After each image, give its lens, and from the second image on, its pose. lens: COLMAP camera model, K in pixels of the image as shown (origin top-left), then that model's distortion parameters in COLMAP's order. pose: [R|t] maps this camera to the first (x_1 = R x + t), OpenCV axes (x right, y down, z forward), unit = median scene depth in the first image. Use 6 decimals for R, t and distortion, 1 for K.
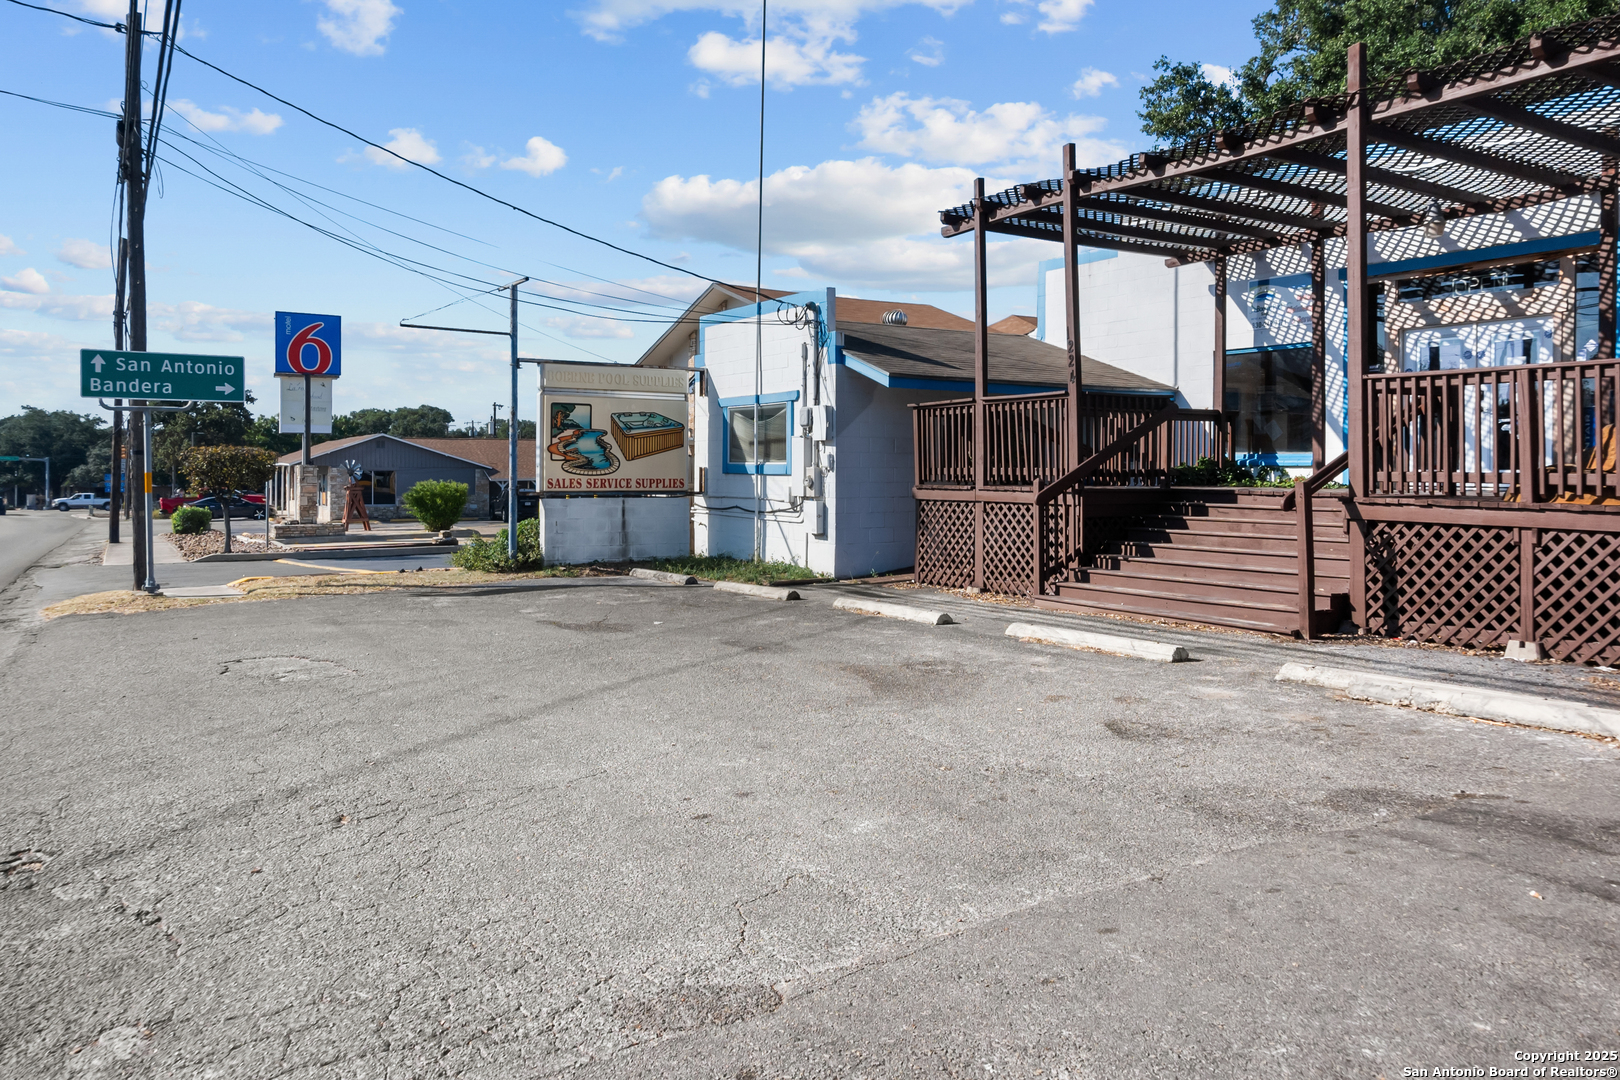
lens RADIAL K [[1132.6, 0, 810.0], [0, 1132.6, 540.0], [0, 0, 1]] dist [0.002042, -0.001898]
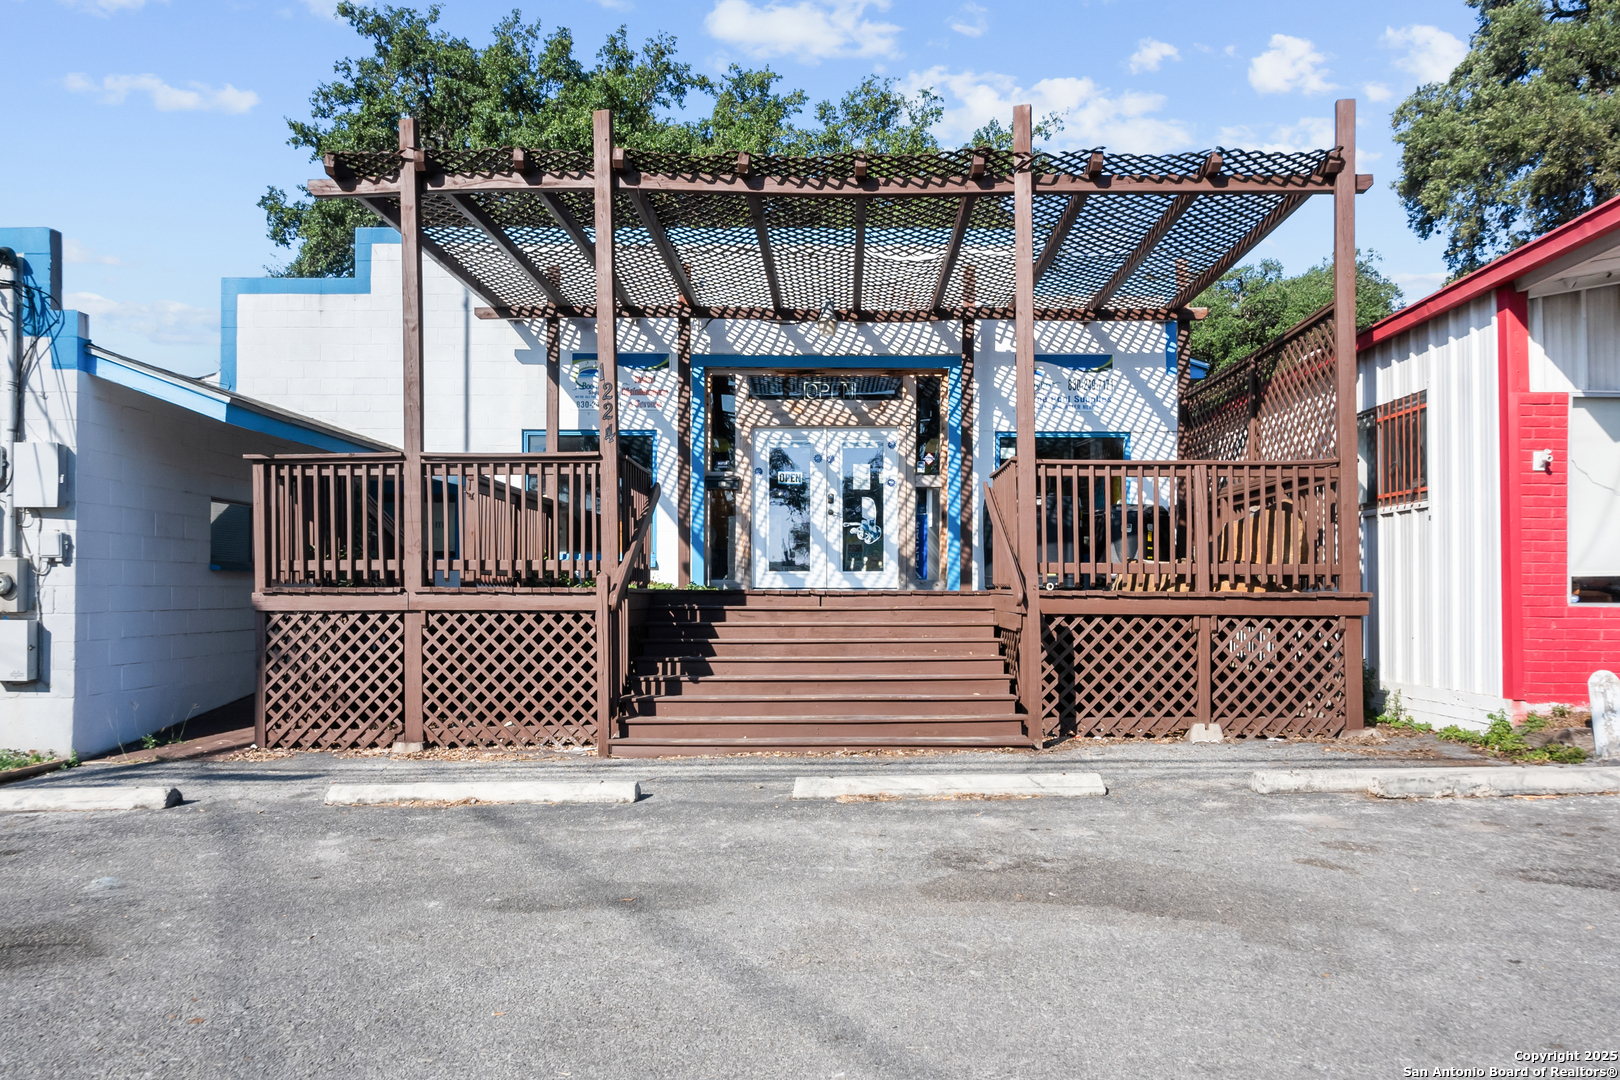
lens RADIAL K [[1137.6, 0, 812.3], [0, 1137.6, 626.5], [0, 0, 1]] dist [0.000852, 0.000108]
pose [[0.546643, -0.028567, 0.836878, -0.295283], [0.053901, 0.998546, -0.001123, -0.012769], [-0.835629, 0.045722, 0.547388, 0.475156]]
